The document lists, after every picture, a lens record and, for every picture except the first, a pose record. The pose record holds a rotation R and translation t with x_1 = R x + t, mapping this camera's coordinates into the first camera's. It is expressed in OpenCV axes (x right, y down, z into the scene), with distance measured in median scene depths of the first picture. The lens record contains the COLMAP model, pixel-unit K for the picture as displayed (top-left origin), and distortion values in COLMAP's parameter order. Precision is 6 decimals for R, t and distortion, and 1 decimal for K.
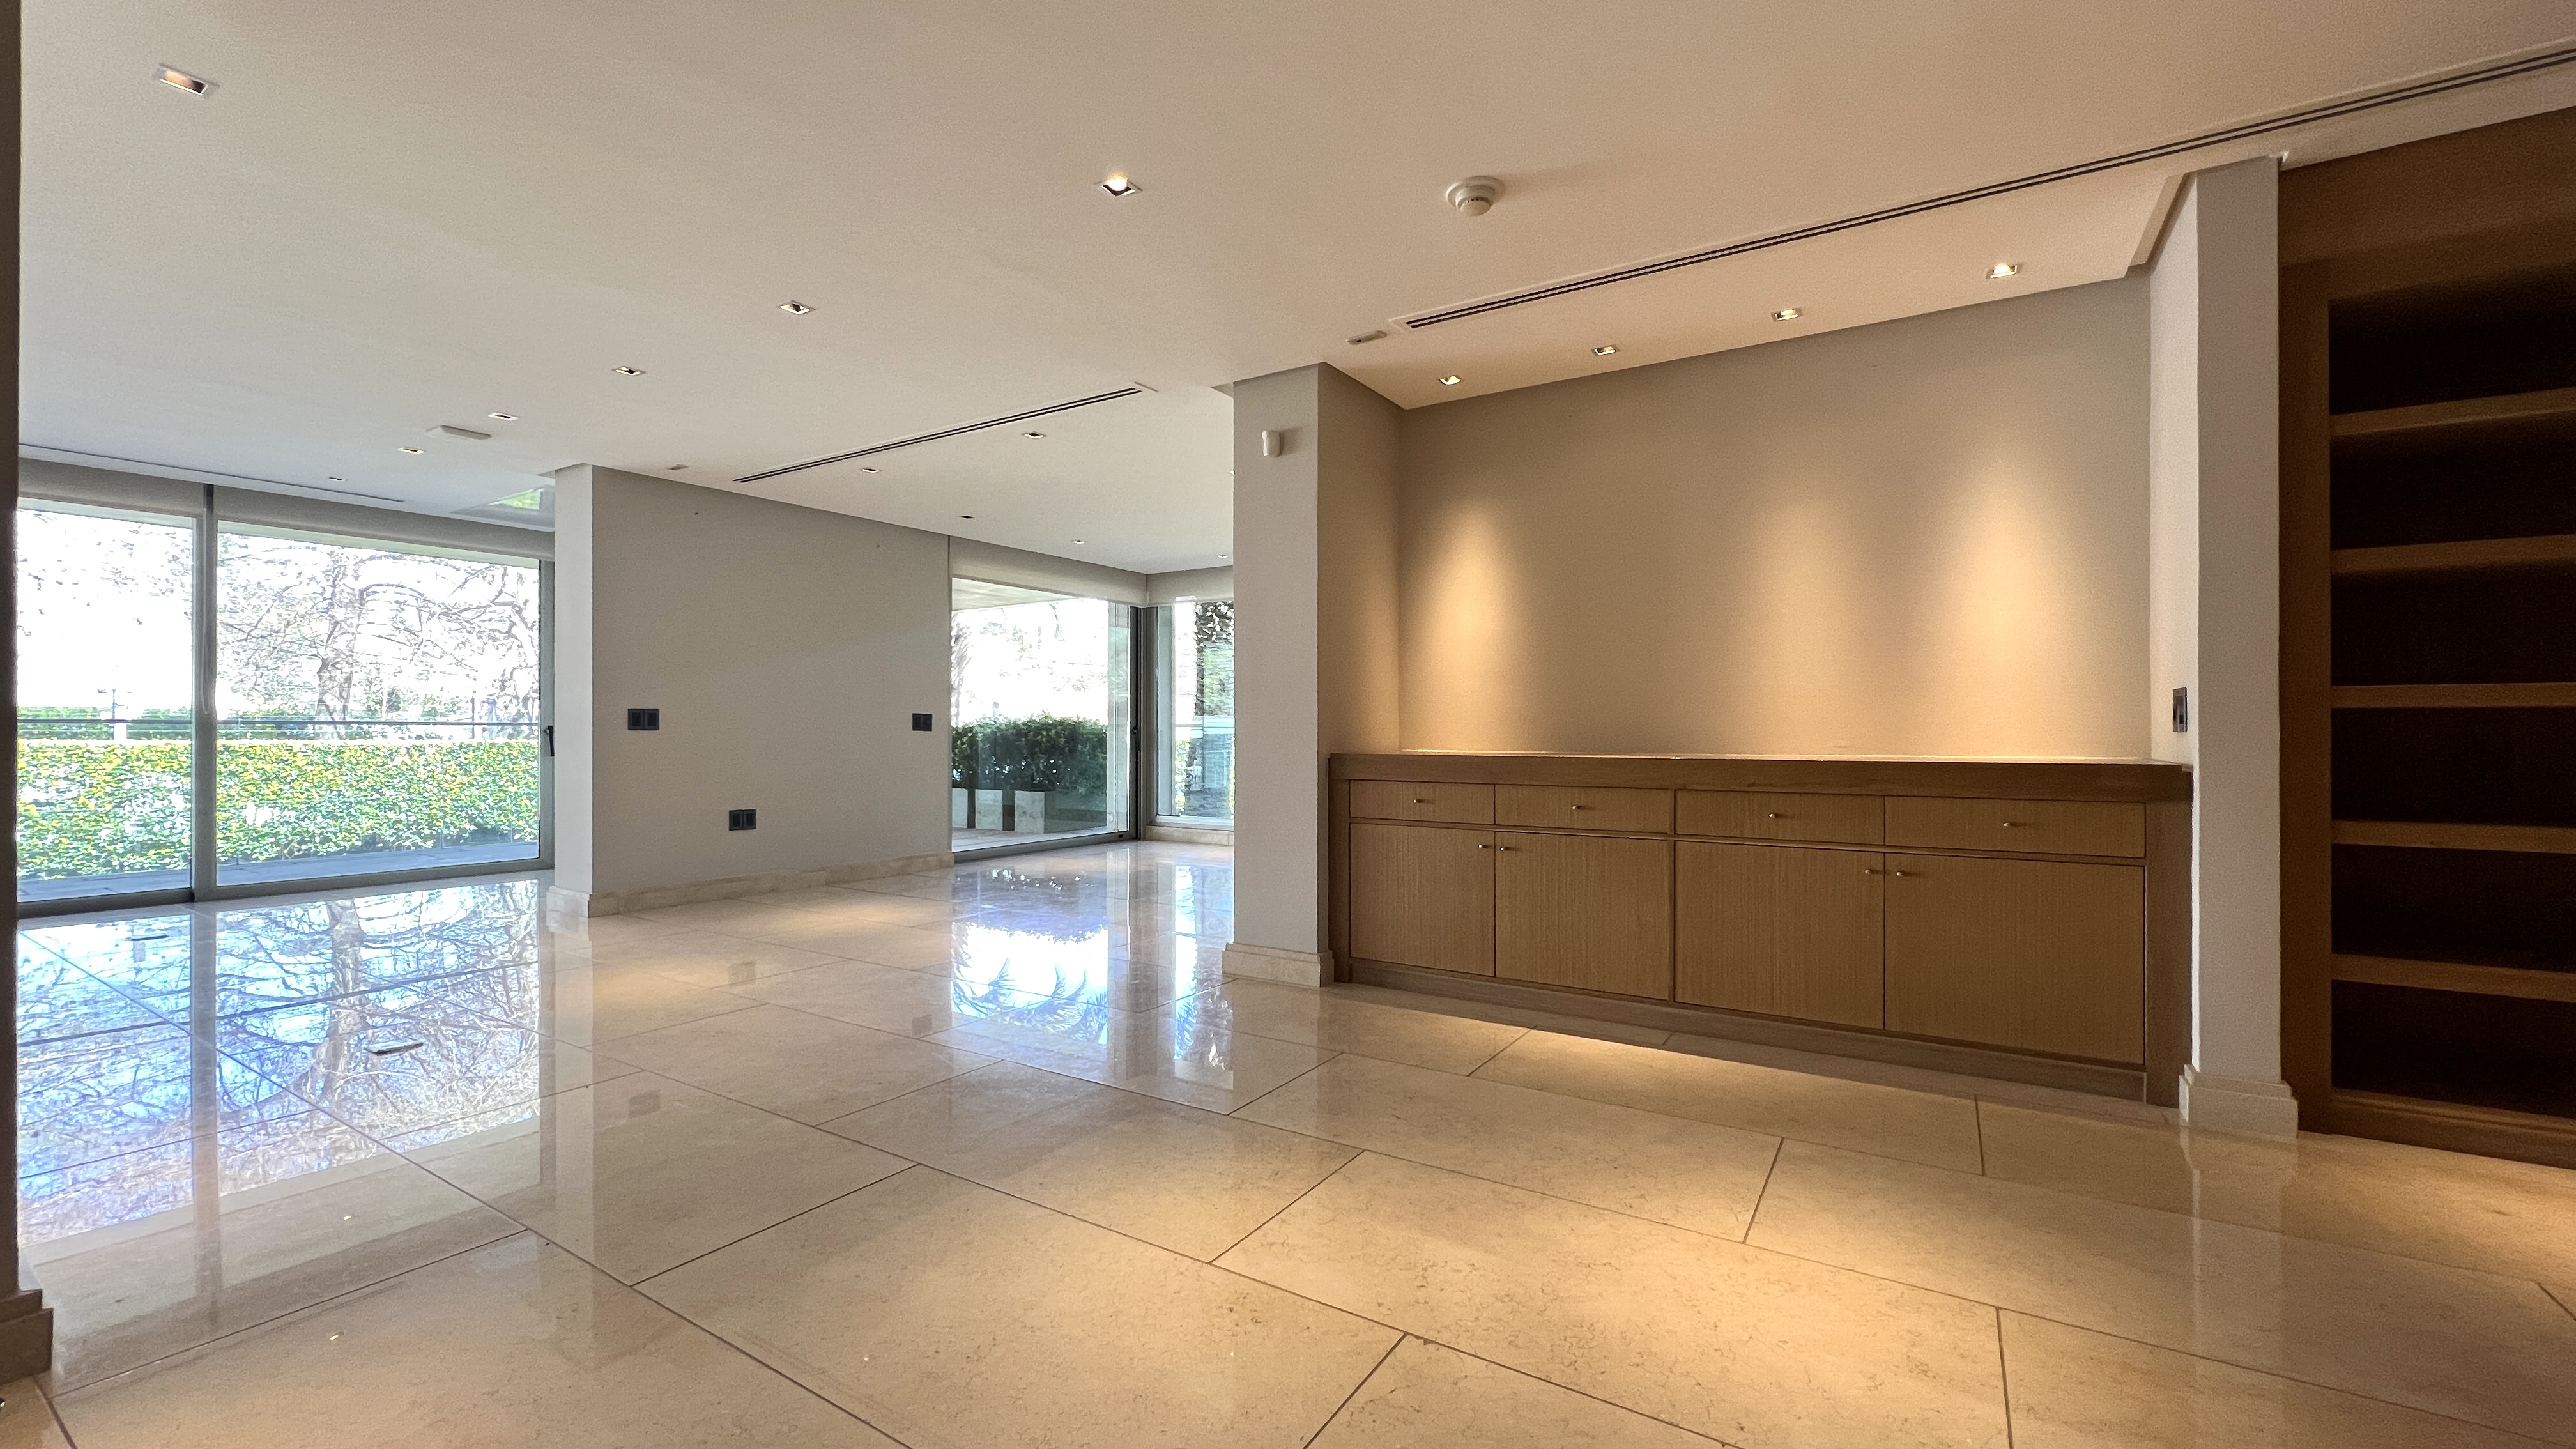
lens RADIAL K [[1019.5, 0, 1284.8], [0, 1019.5, 730.6], [0, 0, 1]] dist [-0.003594, -0.000479]
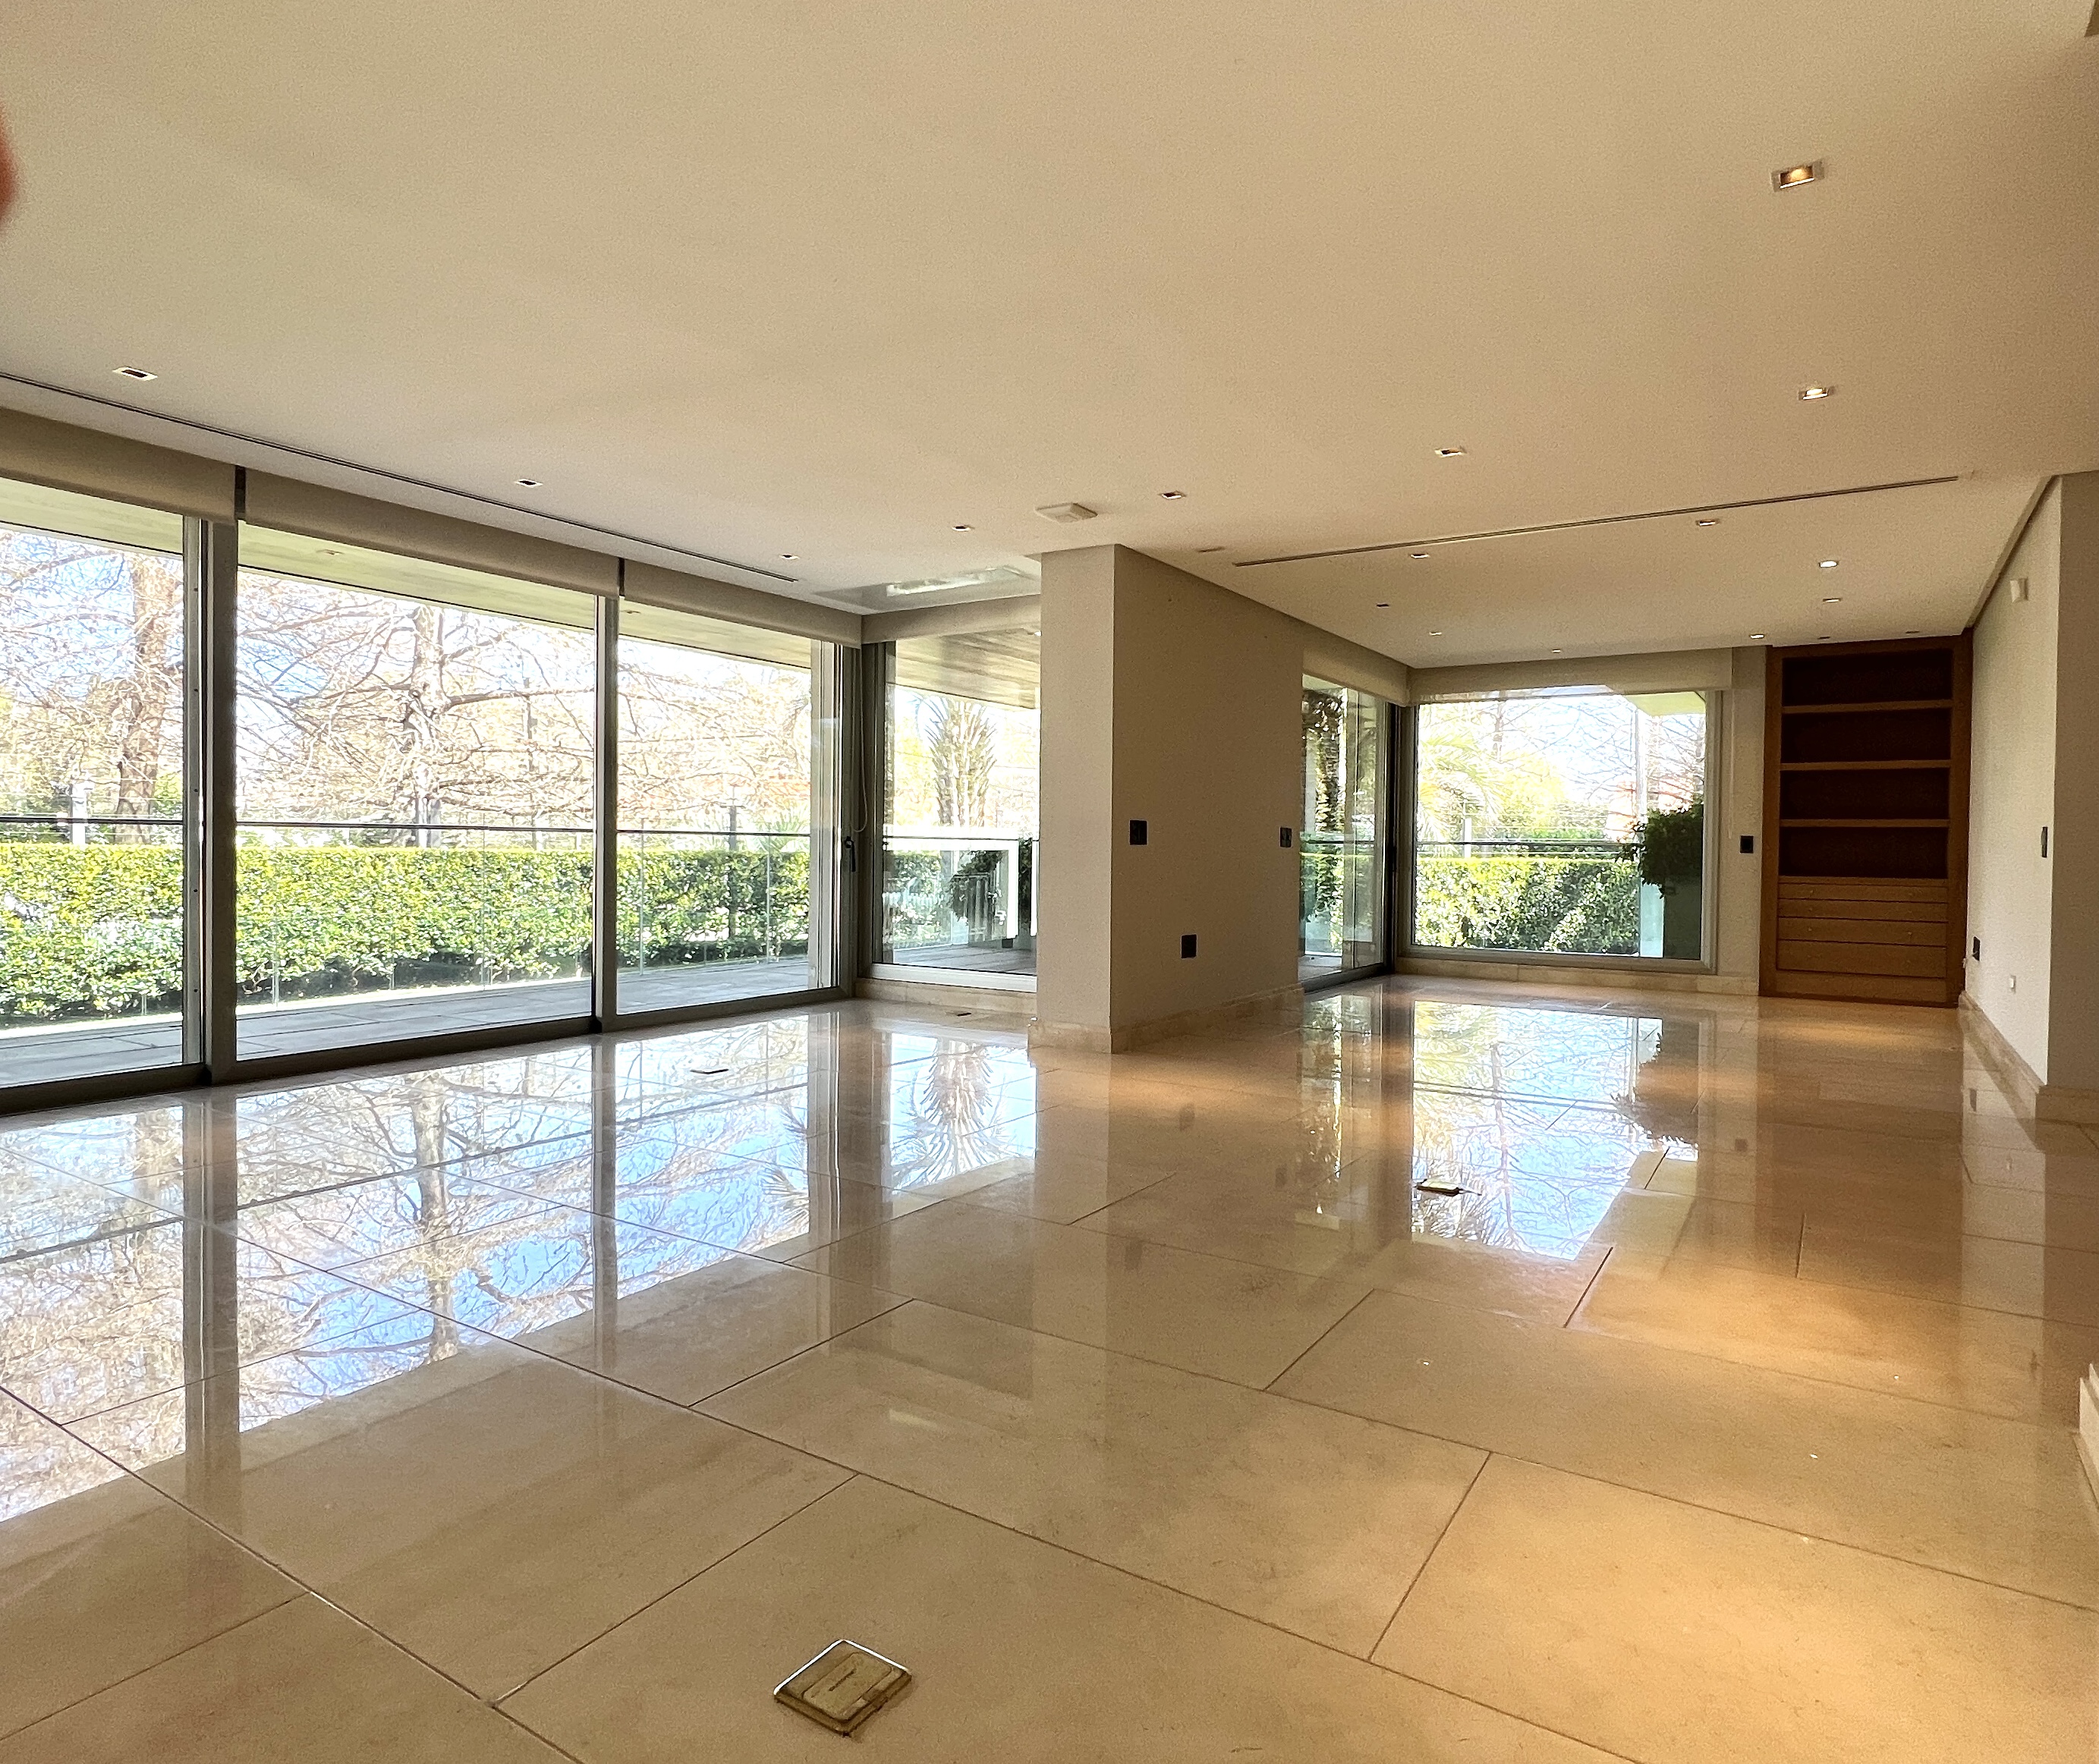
lens RADIAL K [[1220.9, 0, 1053.2], [0, 1220.9, 874.5], [0, 0, 1]] dist [-0.008053, -0.000272]
pose [[0.999915, 0.011459, 0.006213, -0.300007], [-0.011611, 0.999621, 0.024959, -0.000103], [-0.005925, -0.025029, 0.999669, -0.027429]]
